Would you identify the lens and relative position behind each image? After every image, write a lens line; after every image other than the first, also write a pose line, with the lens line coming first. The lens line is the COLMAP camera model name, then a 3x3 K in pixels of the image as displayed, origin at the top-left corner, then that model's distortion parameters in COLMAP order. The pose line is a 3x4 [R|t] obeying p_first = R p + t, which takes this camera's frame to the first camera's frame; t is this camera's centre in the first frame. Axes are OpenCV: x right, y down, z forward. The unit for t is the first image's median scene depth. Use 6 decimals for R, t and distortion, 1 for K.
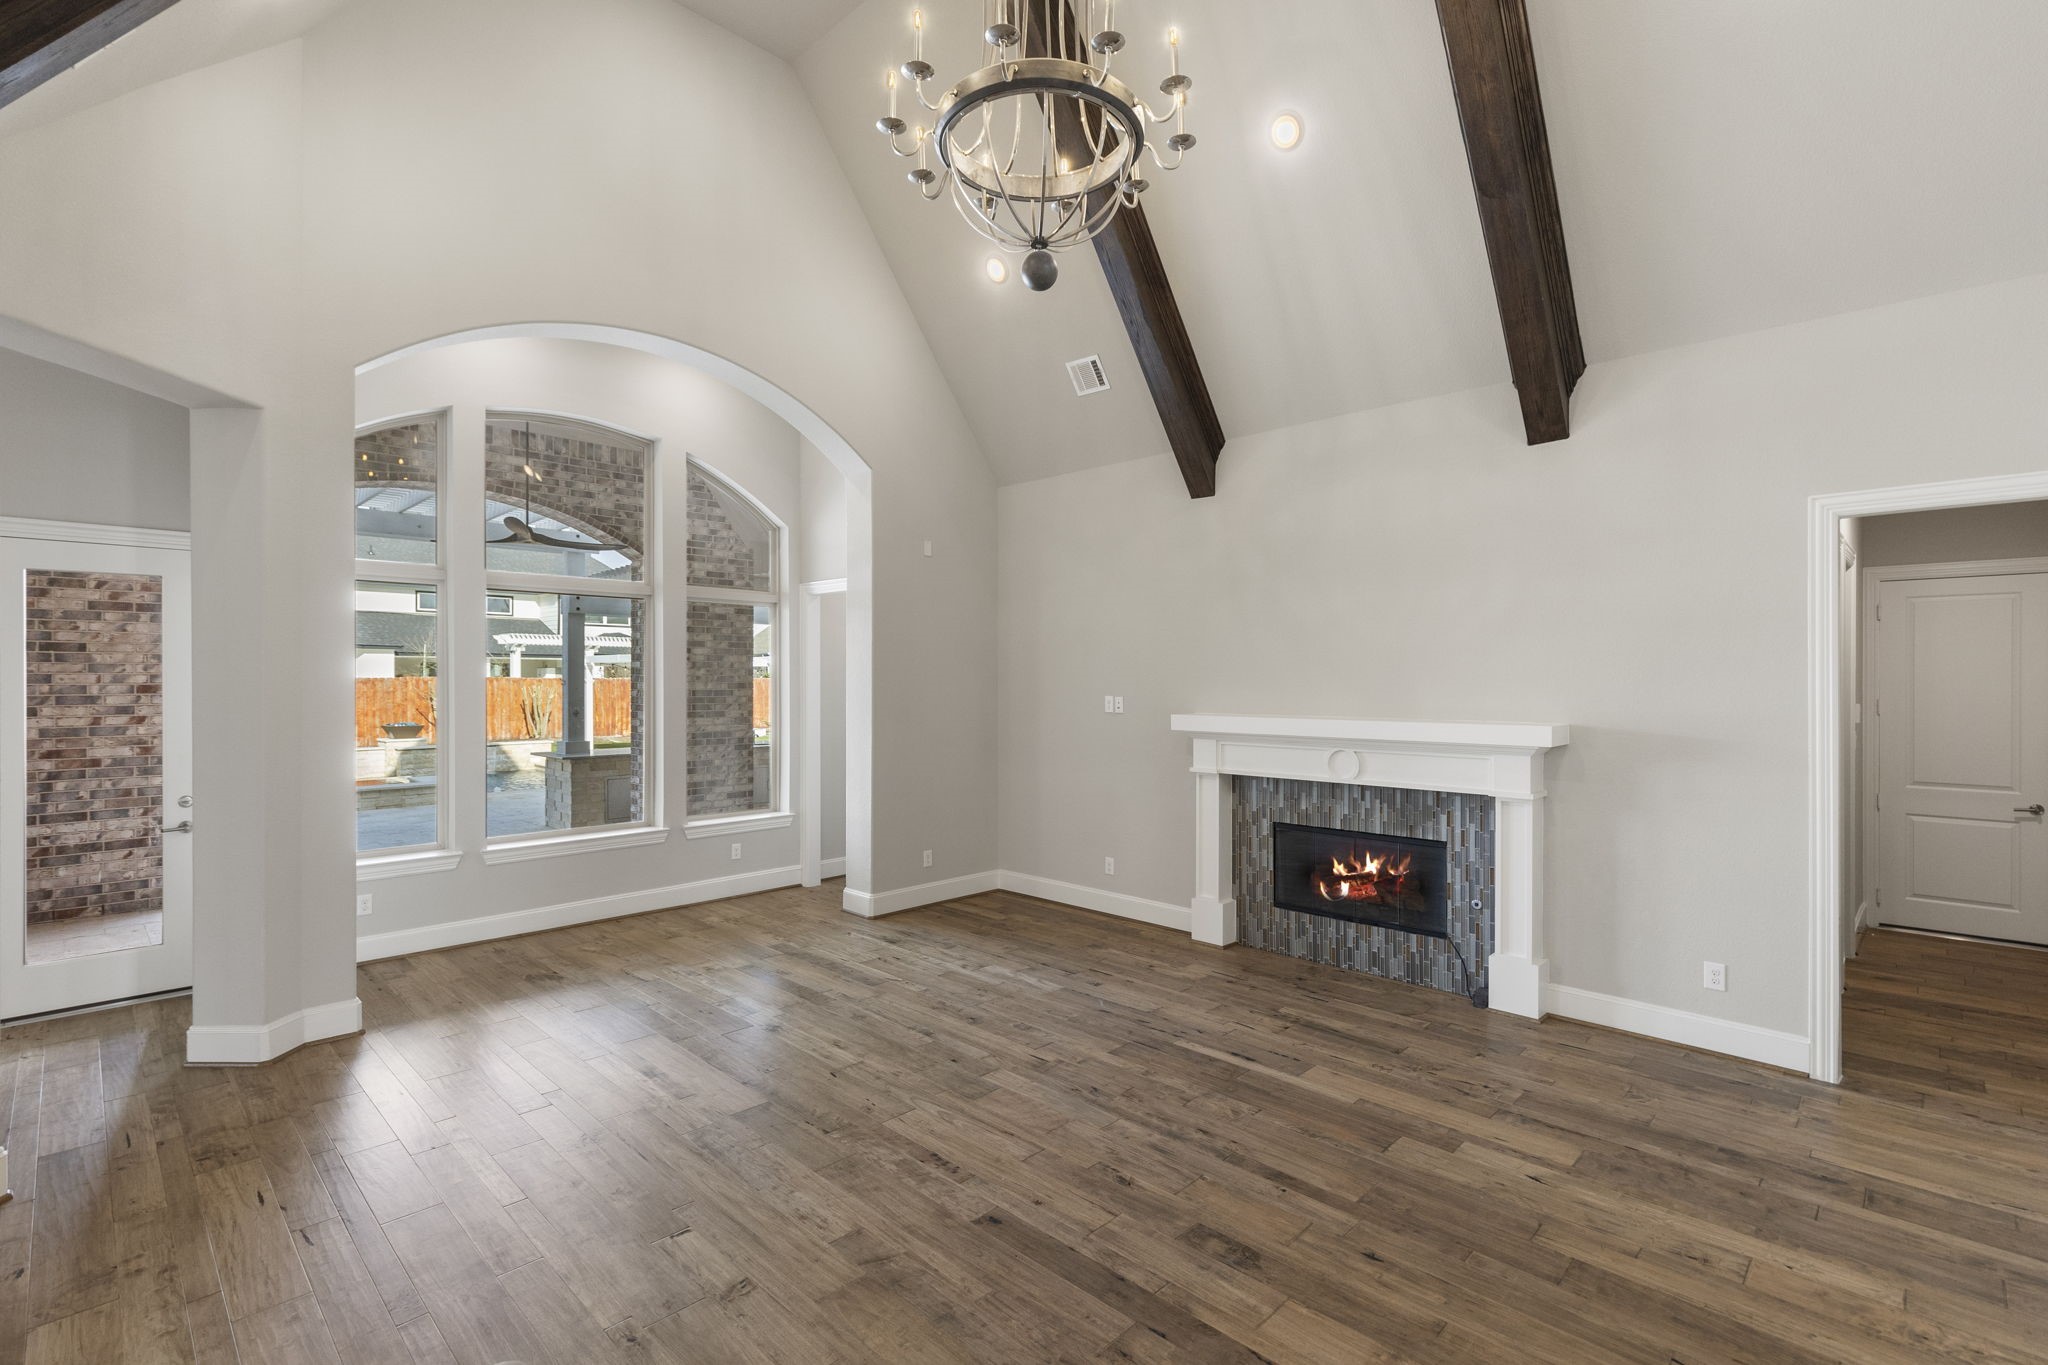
lens RADIAL K [[933.2, 0, 1036.4], [0, 933.2, 680.4], [0, 0, 1]] dist [0.005071, 0.000003]
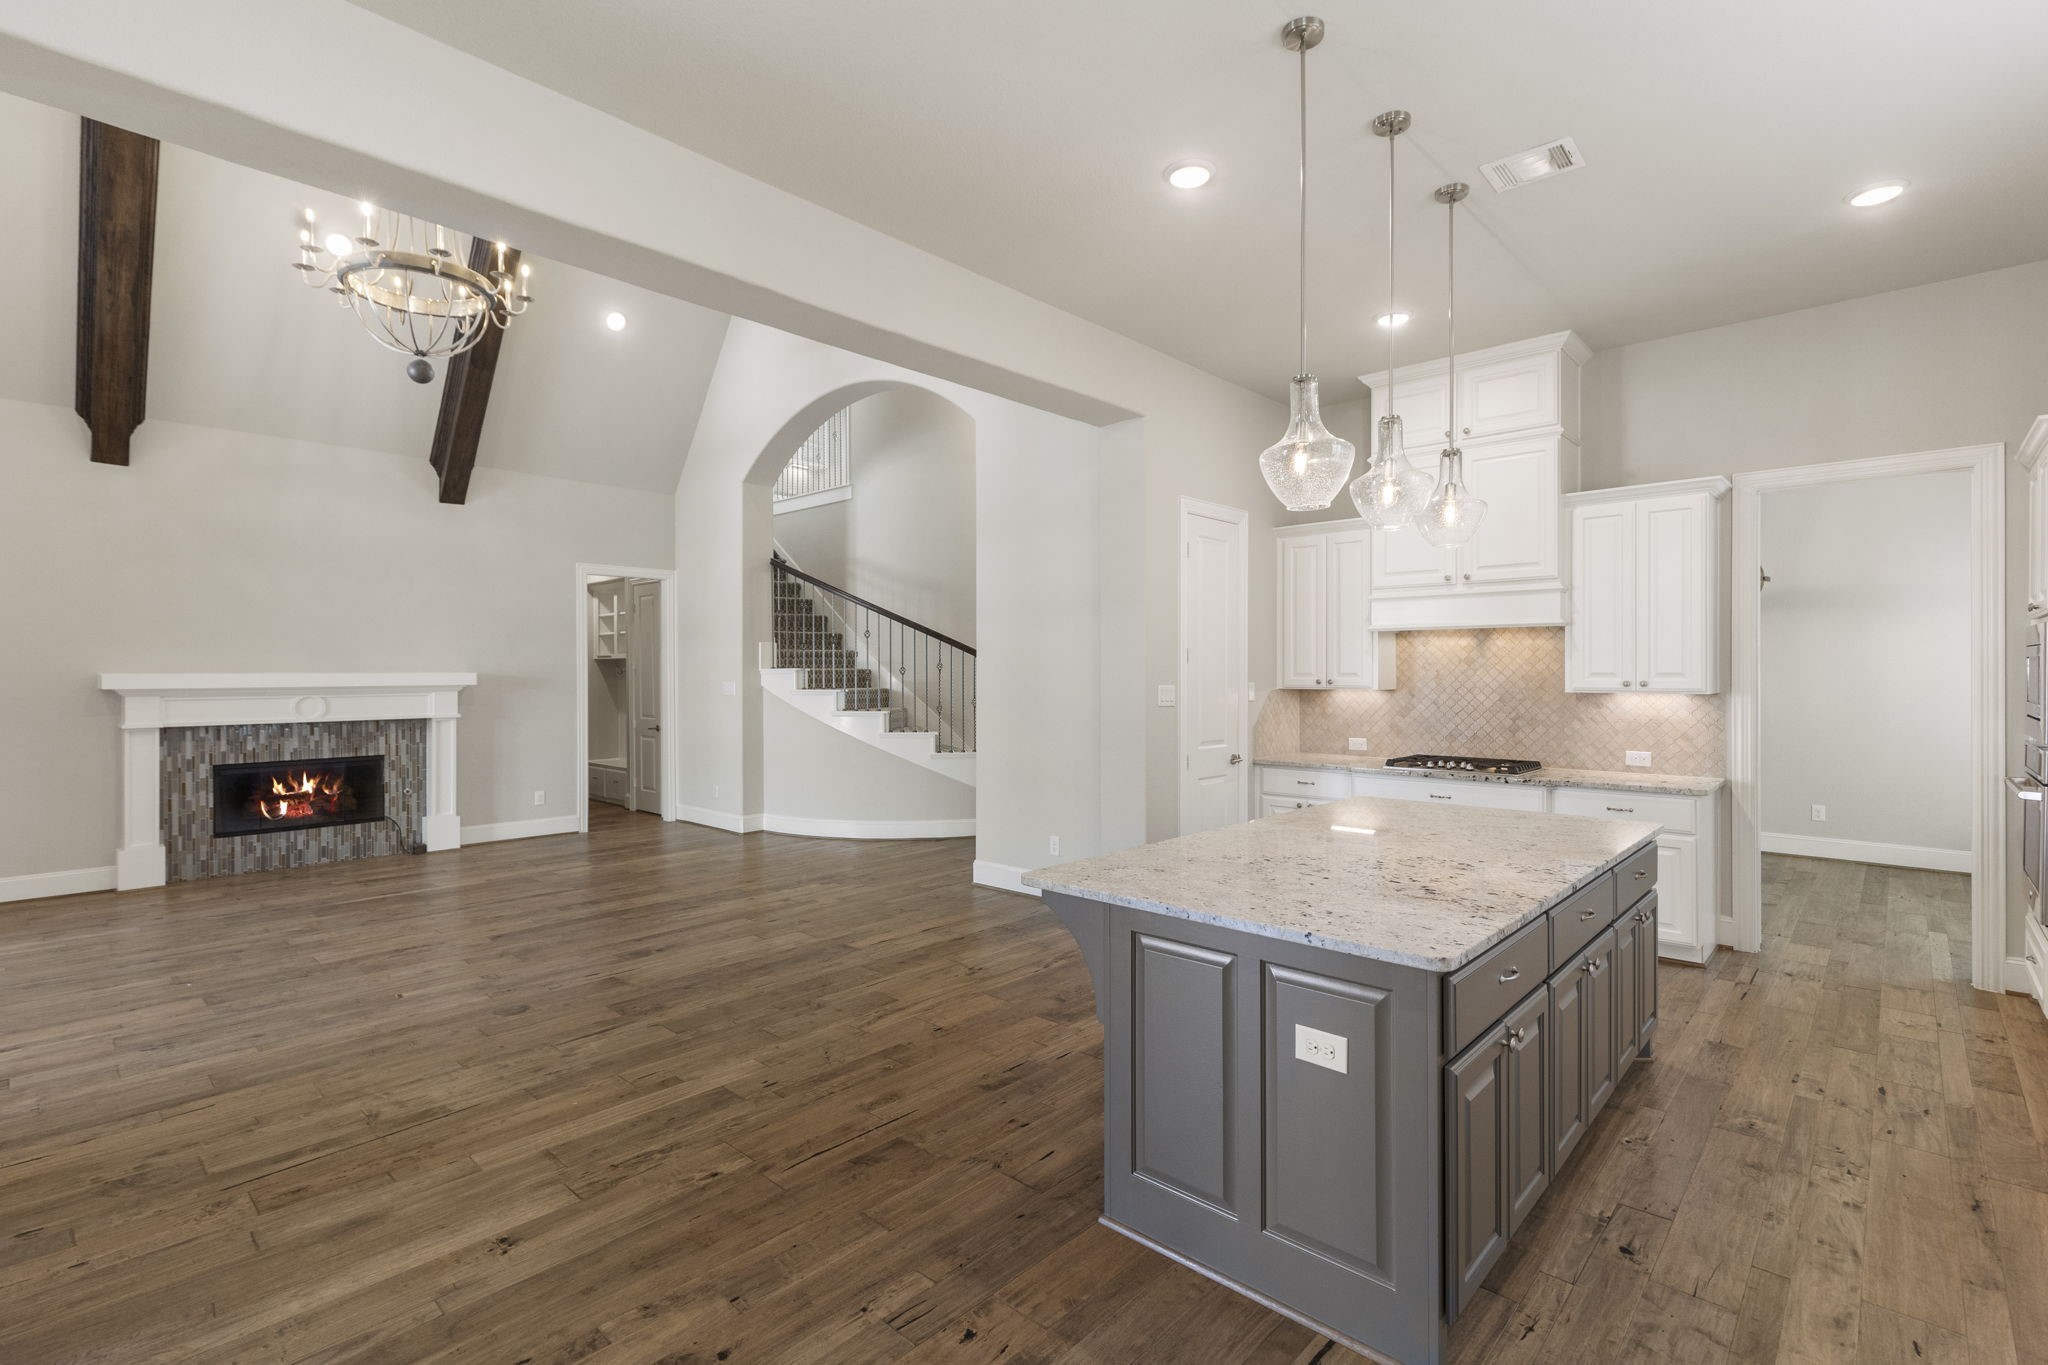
lens RADIAL K [[926.9, 0, 1022.7], [0, 926.9, 668.8], [0, 0, 1]] dist [0.003909, 0.000615]
pose [[-0.025221, 0.002627, 0.999678, -0.991858], [0.005304, 0.999983, -0.002494, 0.043039], [-0.999668, 0.005239, -0.025234, 0.025341]]
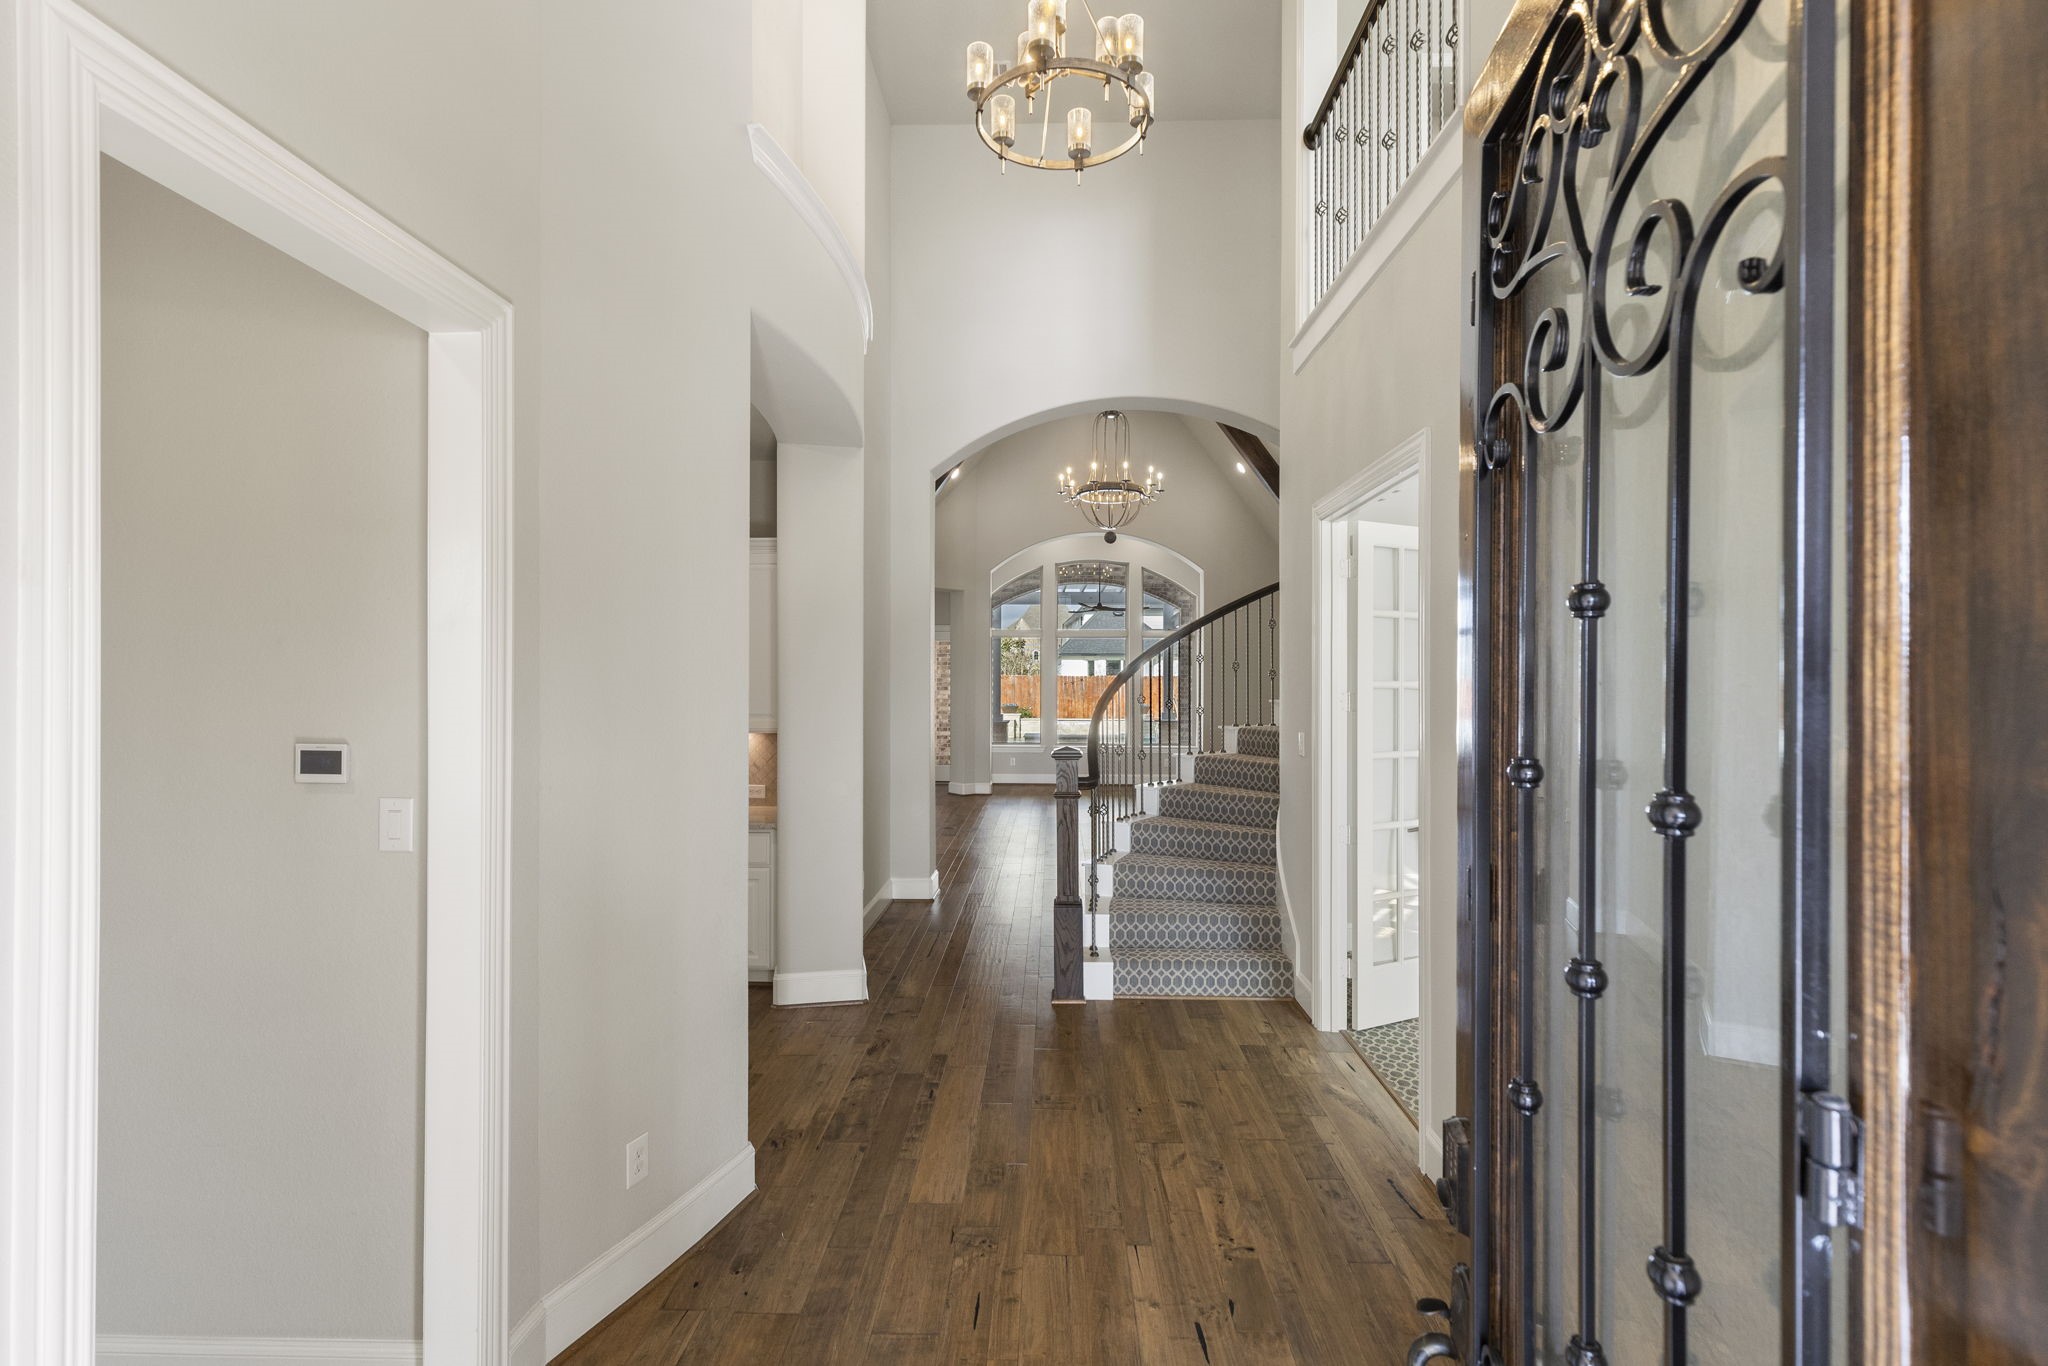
lens RADIAL K [[926.9, 0, 1022.7], [0, 926.9, 669.3], [0, 0, 1]] dist [0.003909, 0.000615]
pose [[0.671752, -0.001919, -0.740774, 1.246816], [-0.007331, 0.999930, -0.009238, 0.005561], [0.740740, 0.011636, 0.671691, -0.735786]]
